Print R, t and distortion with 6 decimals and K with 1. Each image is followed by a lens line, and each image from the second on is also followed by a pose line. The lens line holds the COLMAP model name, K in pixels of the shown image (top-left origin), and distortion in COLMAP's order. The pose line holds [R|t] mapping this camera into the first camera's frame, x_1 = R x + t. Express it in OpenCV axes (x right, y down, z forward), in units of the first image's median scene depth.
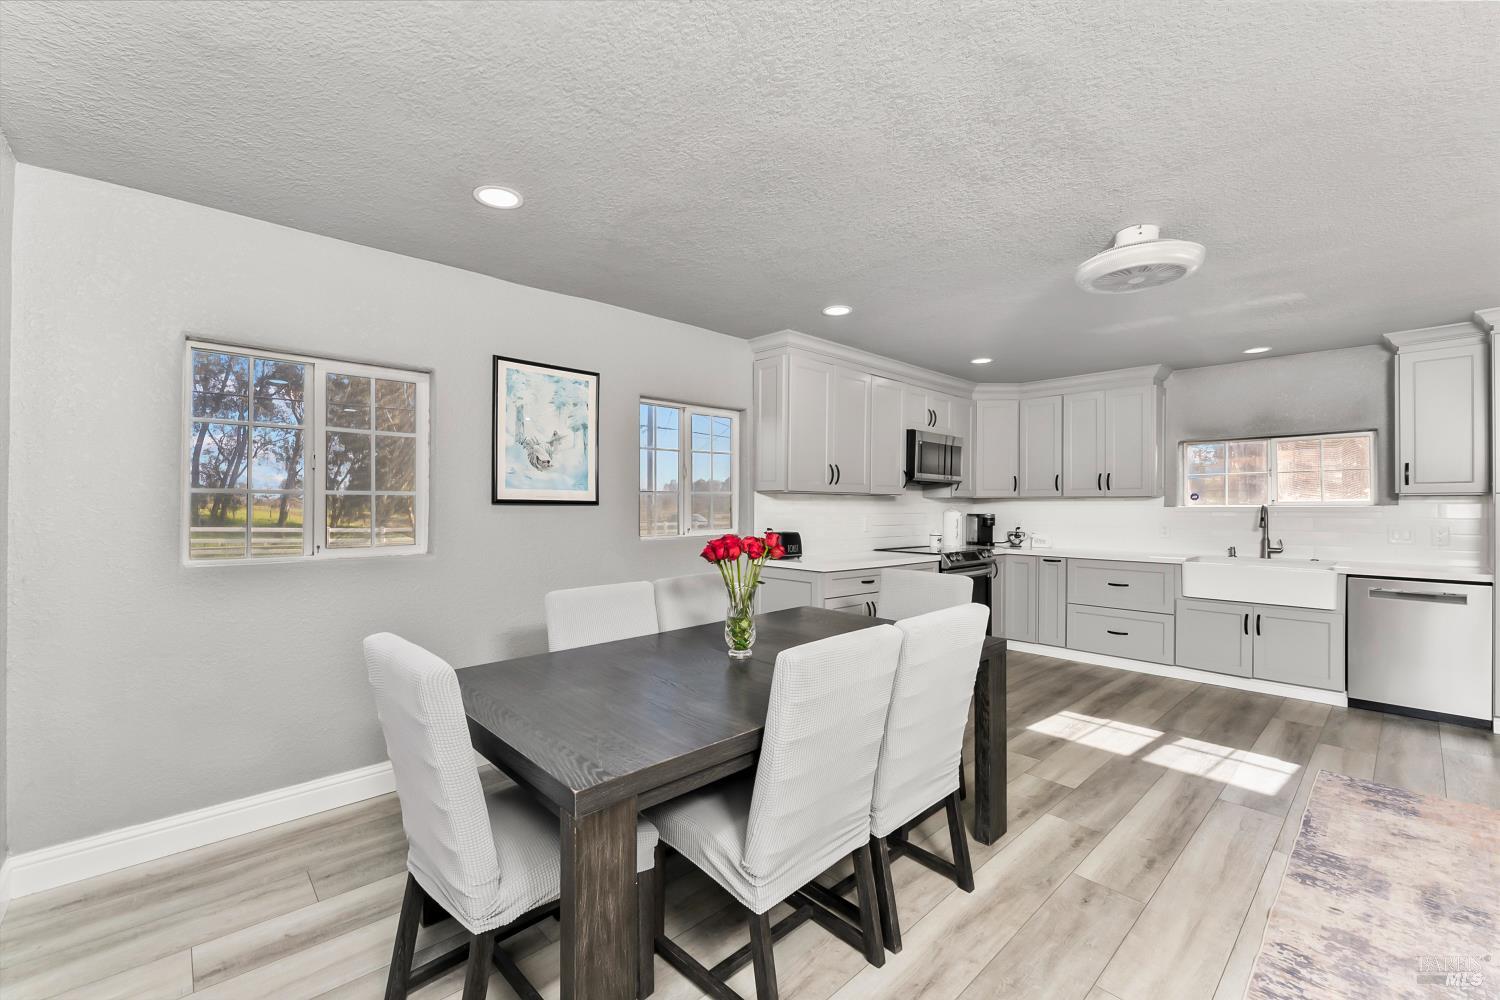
lens RADIAL K [[622.6, 0, 750.0], [0, 622.6, 500.0], [0, 0, 1]] dist [0.000392, -0.000091]
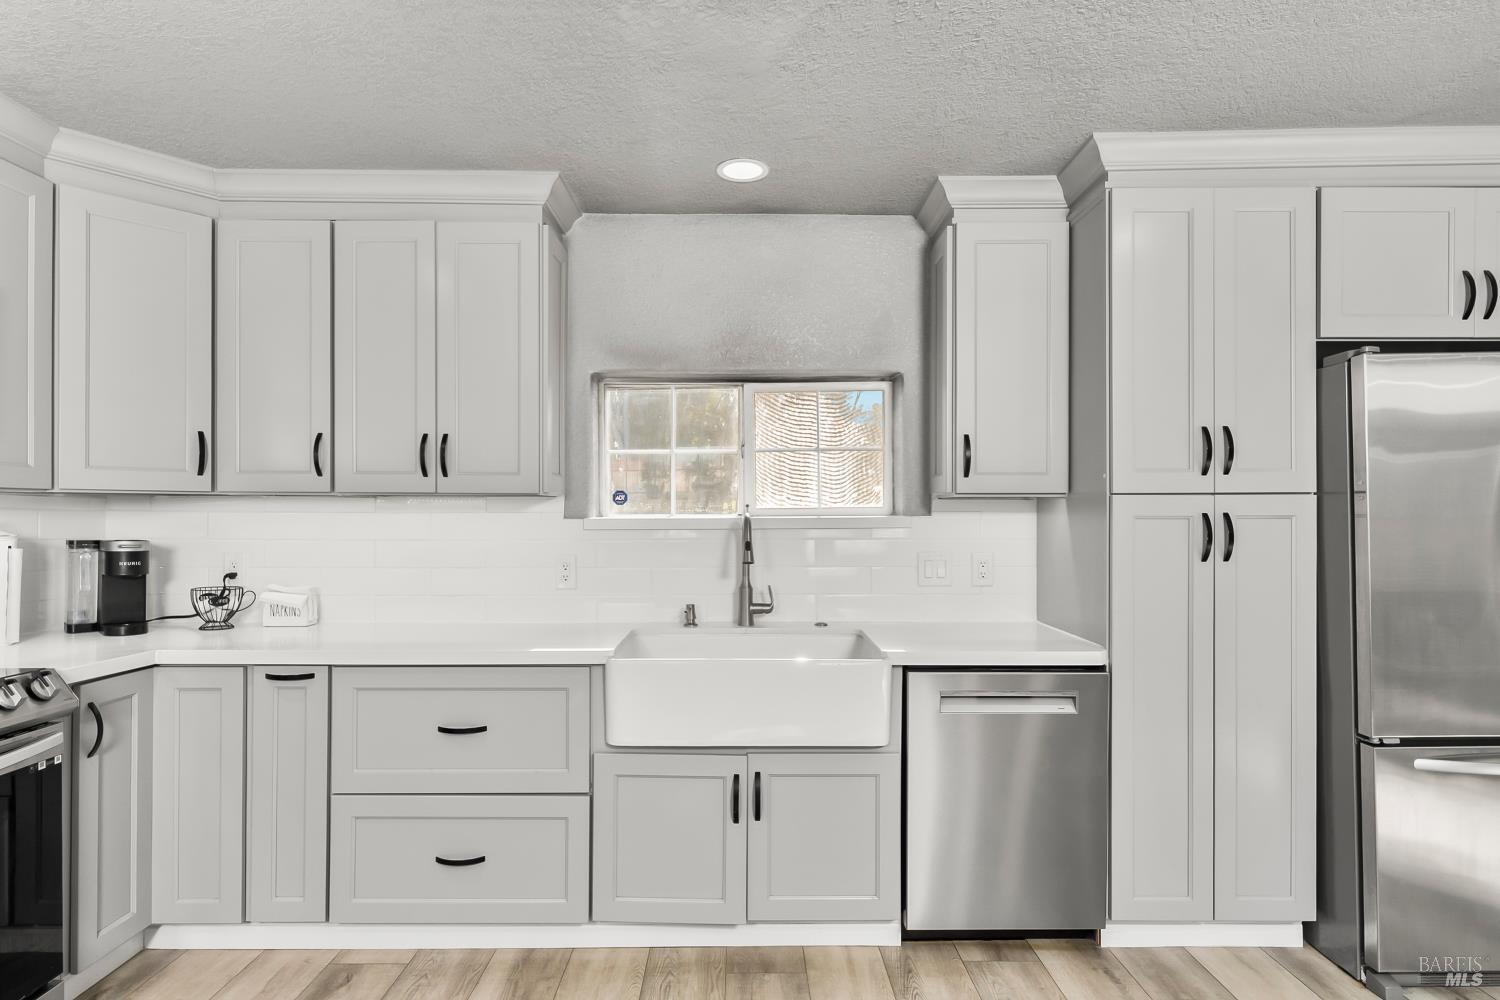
lens RADIAL K [[804.0, 0, 744.6], [0, 804.0, 515.1], [0, 0, 1]] dist [-0.000886, 0.000491]
pose [[0.678229, -0.001934, 0.734848, 0.418330], [-0.007090, 0.999933, 0.009176, 0.002887], [-0.734816, -0.011434, 0.678170, 0.653767]]
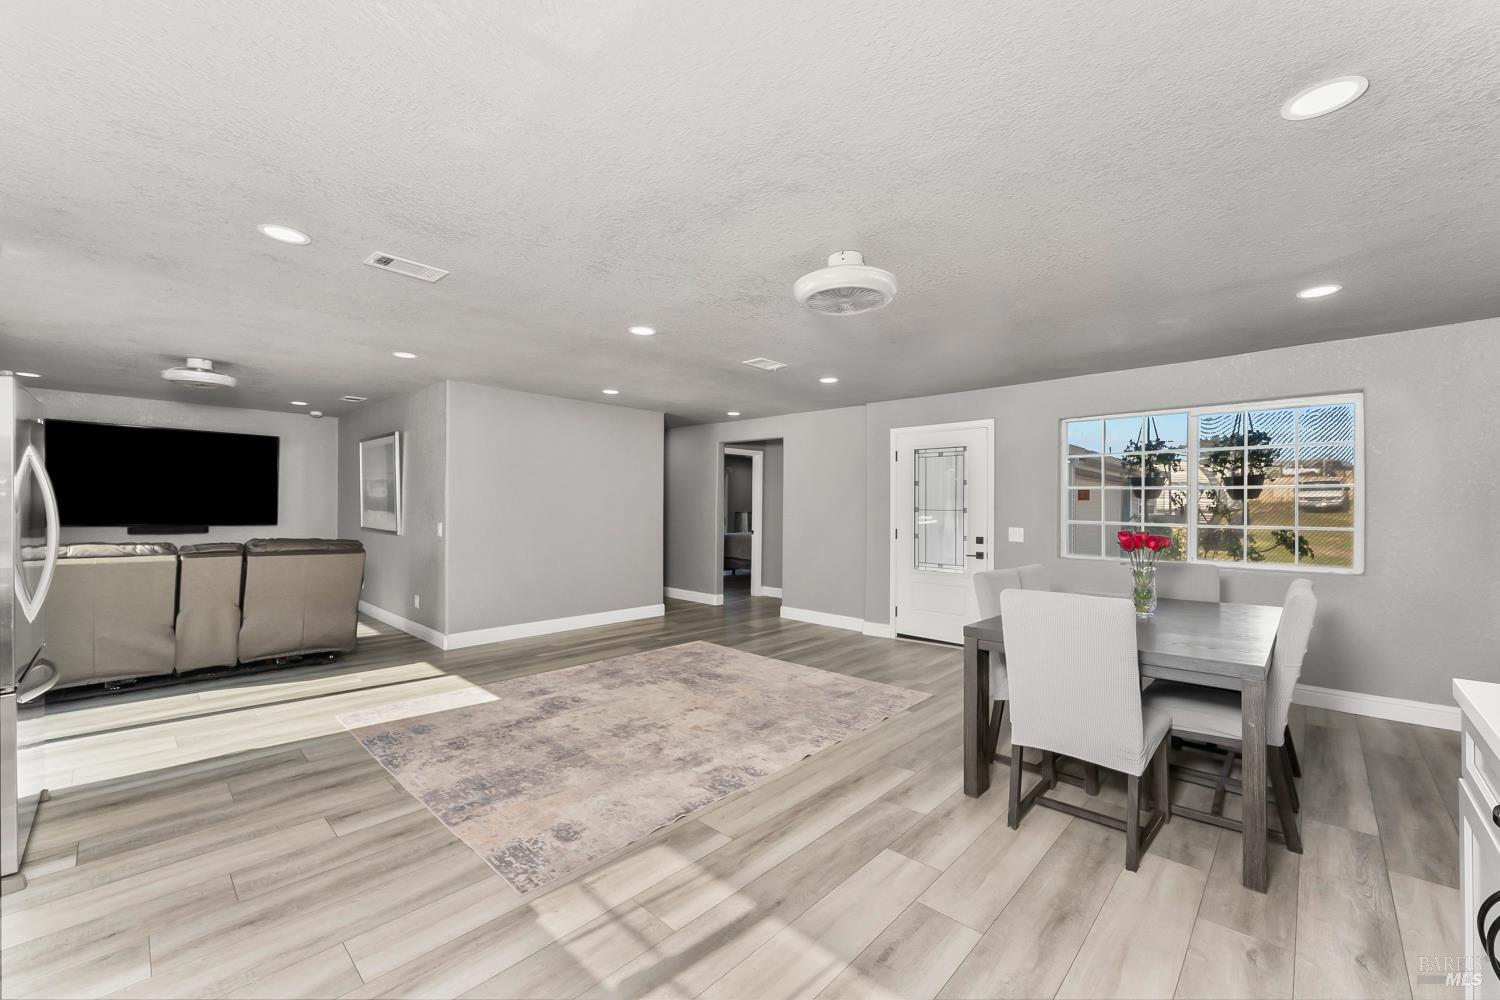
lens RADIAL K [[600.0, 0, 745.3], [0, 600.0, 502.8], [0, 0, 1]] dist [-0.000739, -0.000012]
pose [[-0.998491, -0.003841, -0.054782, 0.515988], [-0.002897, 0.999846, -0.017297, 0.007503], [0.054840, -0.017112, -0.998348, 1.229573]]
